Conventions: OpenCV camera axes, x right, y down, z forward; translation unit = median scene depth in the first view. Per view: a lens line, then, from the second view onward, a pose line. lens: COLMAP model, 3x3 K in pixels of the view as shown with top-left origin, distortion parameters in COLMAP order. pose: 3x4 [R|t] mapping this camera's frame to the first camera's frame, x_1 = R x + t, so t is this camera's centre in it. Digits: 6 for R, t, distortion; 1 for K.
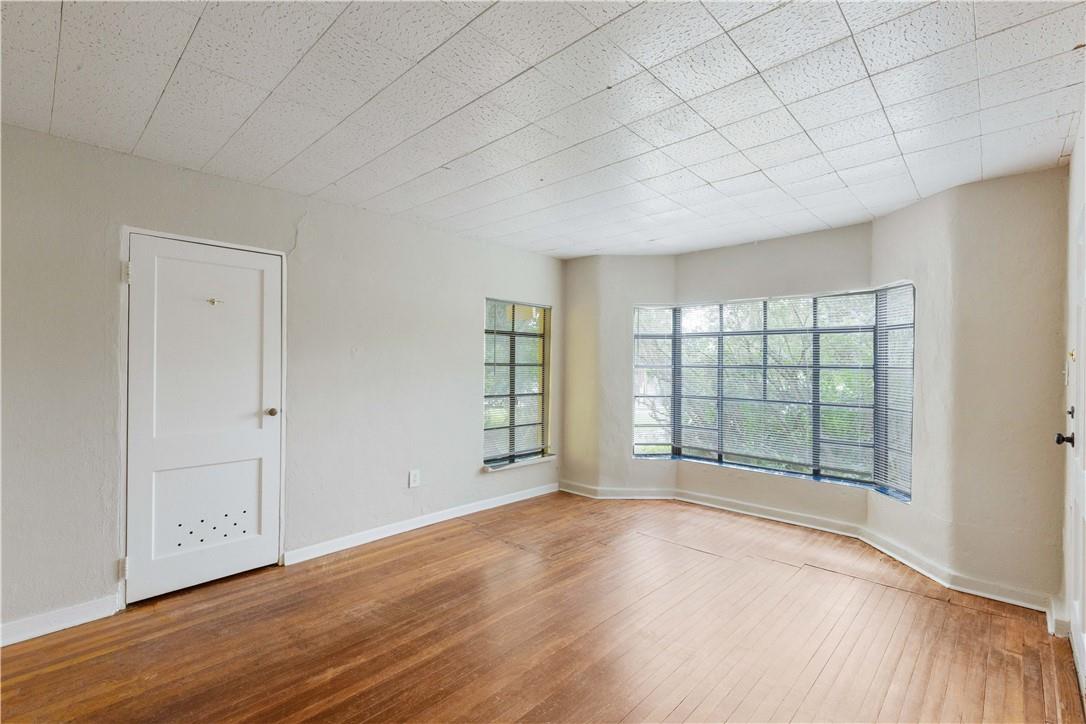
lens RADIAL K [[491.0, 0, 546.8], [0, 491.0, 363.3], [0, 0, 1]] dist [0.023086, -0.000413]
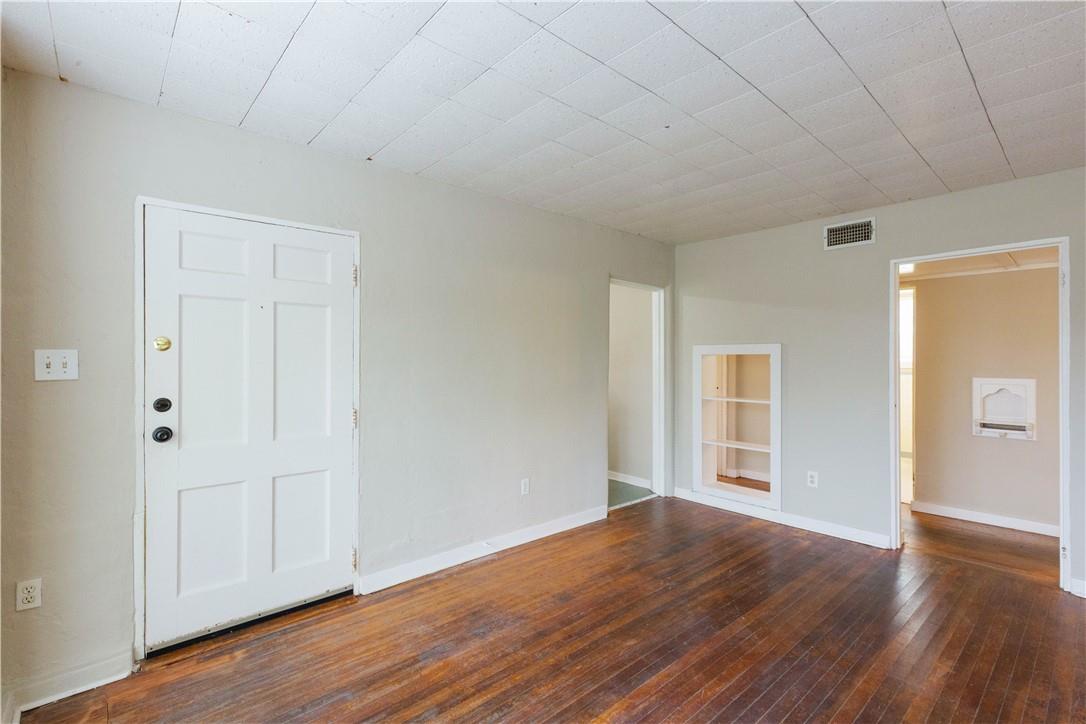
lens RADIAL K [[492.8, 0, 541.7], [0, 492.8, 354.5], [0, 0, 1]] dist [0.022688, -0.000607]
pose [[-0.996387, -0.013333, 0.083871, 0.157063], [-0.014061, 0.999868, -0.008101, 0.001813], [-0.083752, -0.009251, -0.996444, 1.084648]]
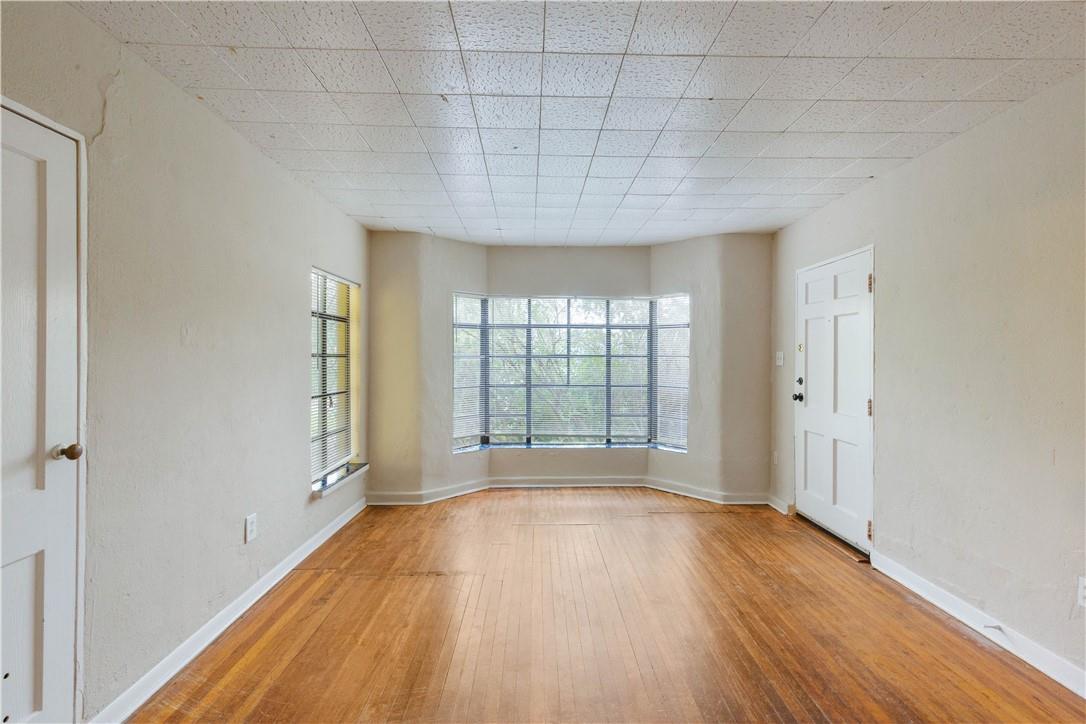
lens RADIAL K [[492.8, 0, 541.7], [0, 492.8, 354.5], [0, 0, 1]] dist [0.022688, -0.000607]
pose [[0.716580, -0.003572, 0.697496, -0.437521], [0.004518, 0.999990, 0.000479, 0.002251], [-0.697490, 0.002808, 0.716589, 0.235443]]
